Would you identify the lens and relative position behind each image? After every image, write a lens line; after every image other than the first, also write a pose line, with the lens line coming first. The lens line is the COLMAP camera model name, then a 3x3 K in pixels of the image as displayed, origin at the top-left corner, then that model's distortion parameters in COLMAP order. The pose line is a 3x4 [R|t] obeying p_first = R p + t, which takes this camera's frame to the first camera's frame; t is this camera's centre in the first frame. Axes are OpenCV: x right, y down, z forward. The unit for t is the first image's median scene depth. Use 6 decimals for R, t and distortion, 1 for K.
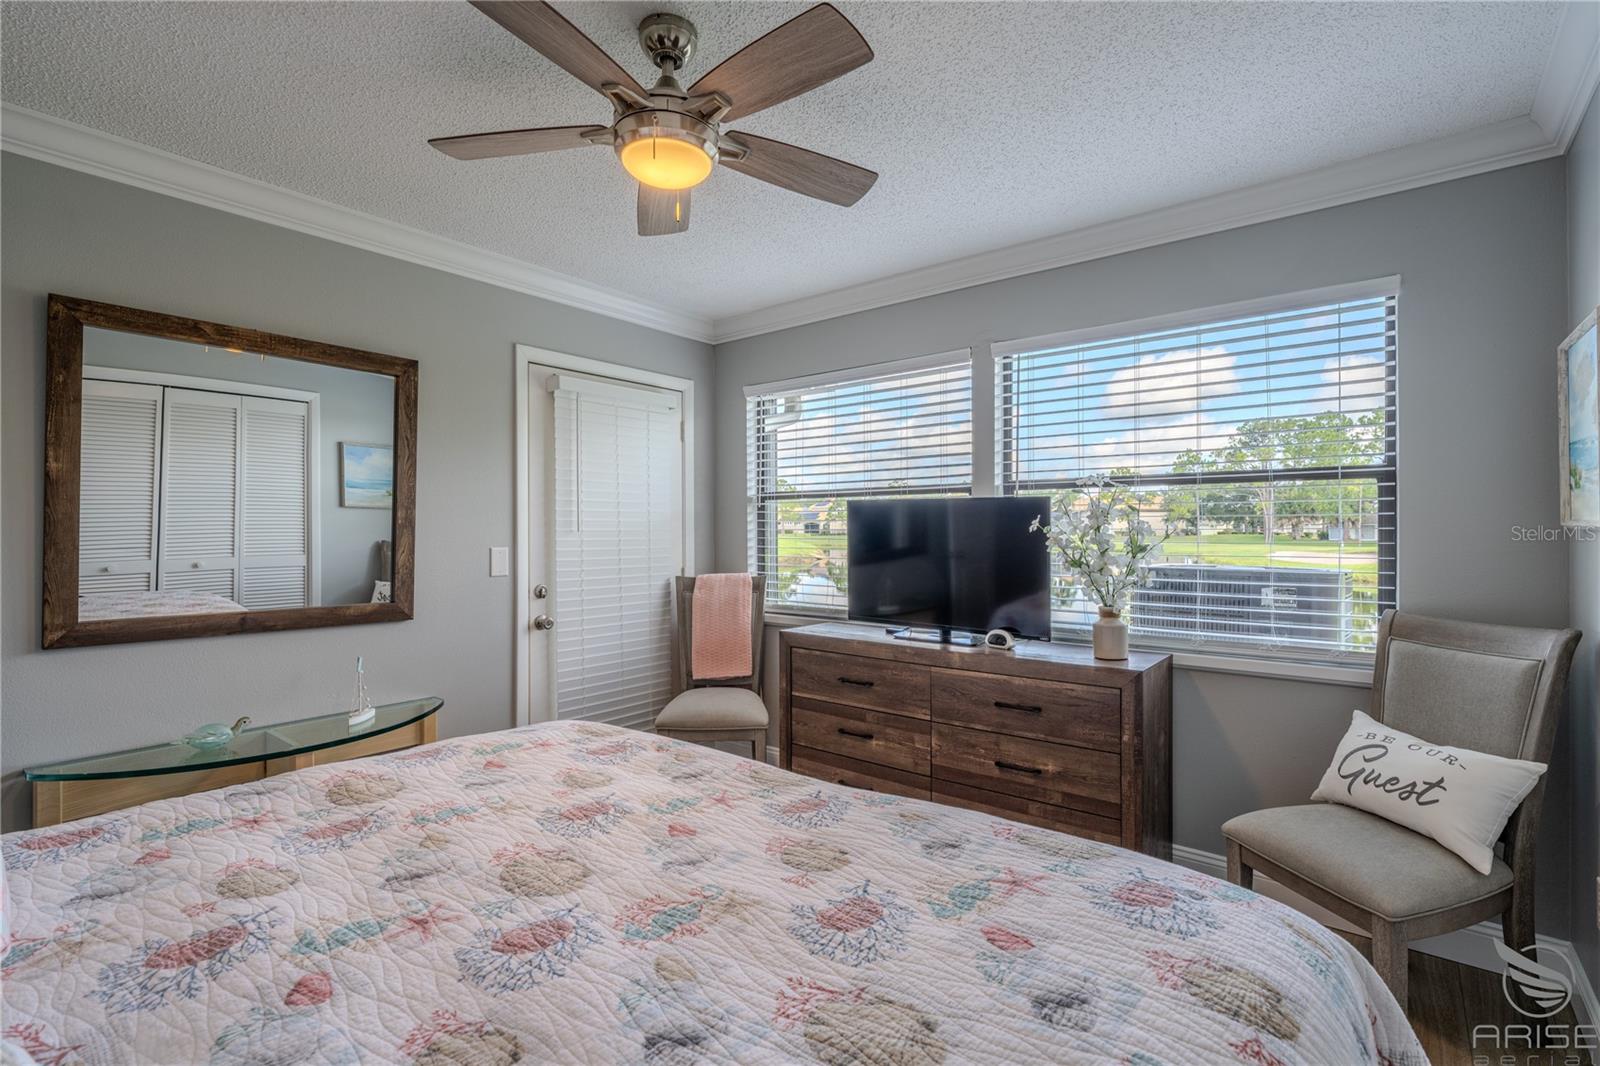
lens RADIAL K [[720.6, 0, 796.9], [0, 720.6, 527.2], [0, 0, 1]] dist [0.000123, -0.001370]
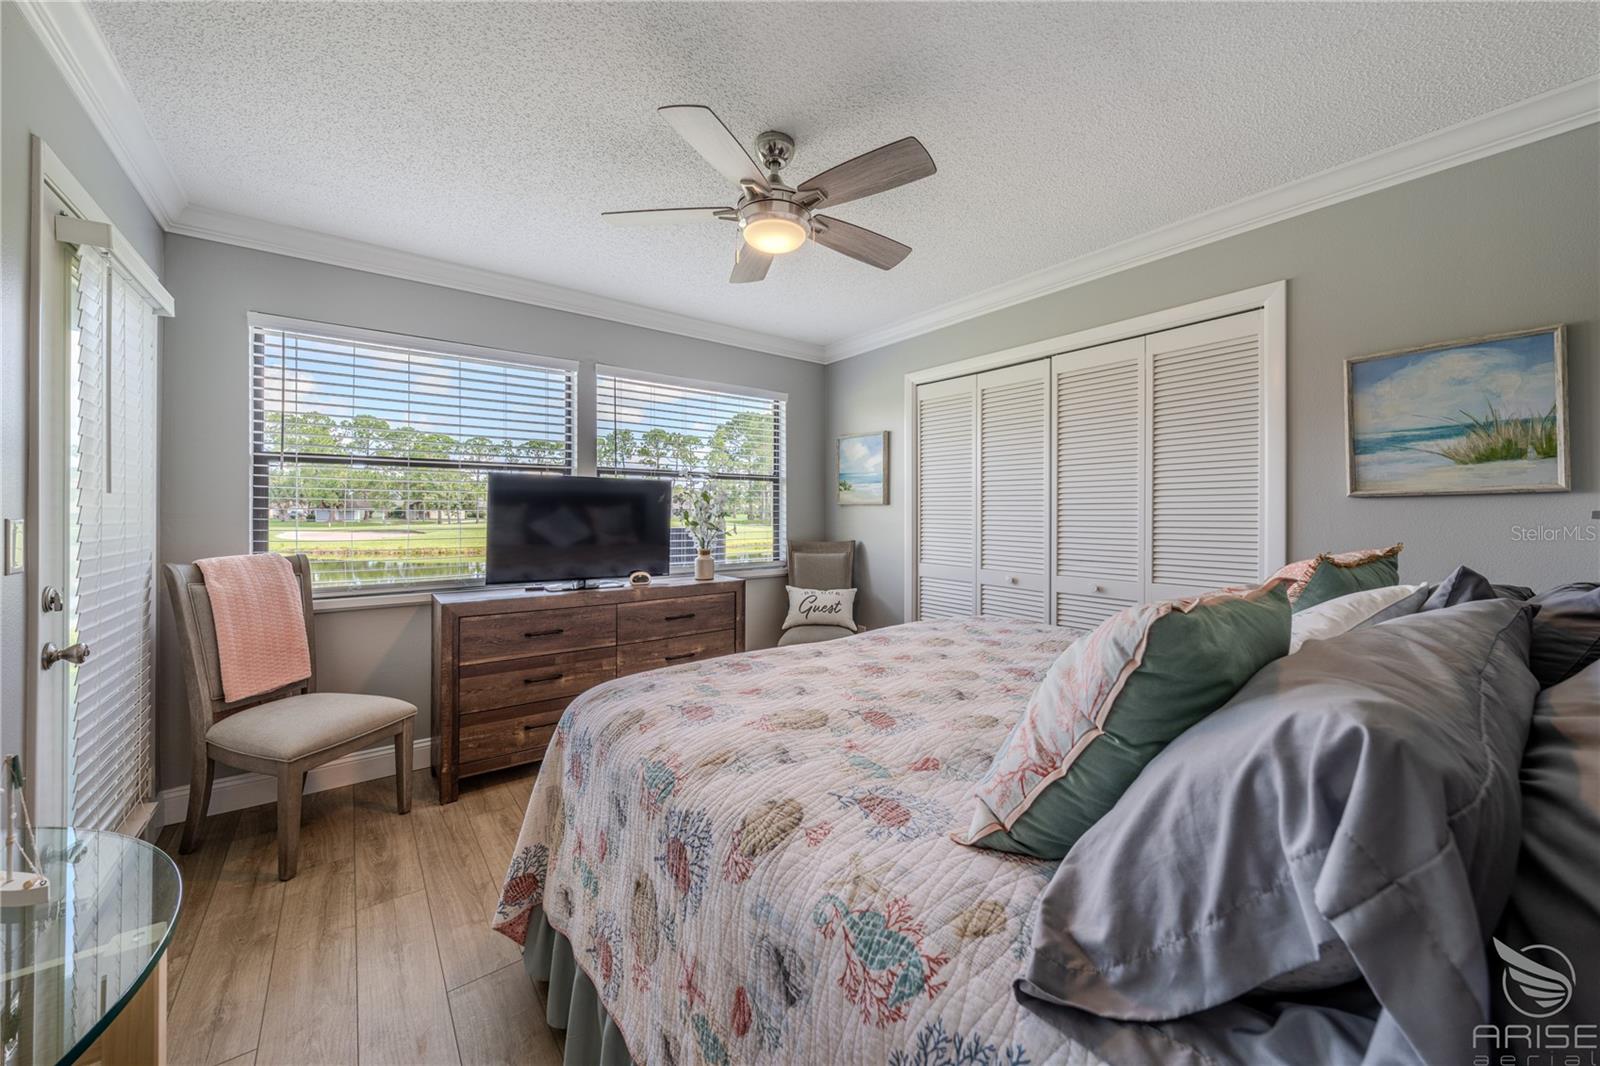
lens RADIAL K [[582.2, 0, 808.0], [0, 582.2, 501.2], [0, 0, 1]] dist [0.001531, 0.000069]
pose [[0.247515, 0.020833, 0.968660, -0.825016], [-0.006042, 0.999783, -0.019959, 0.024825], [-0.968865, -0.000912, 0.247588, 0.423589]]
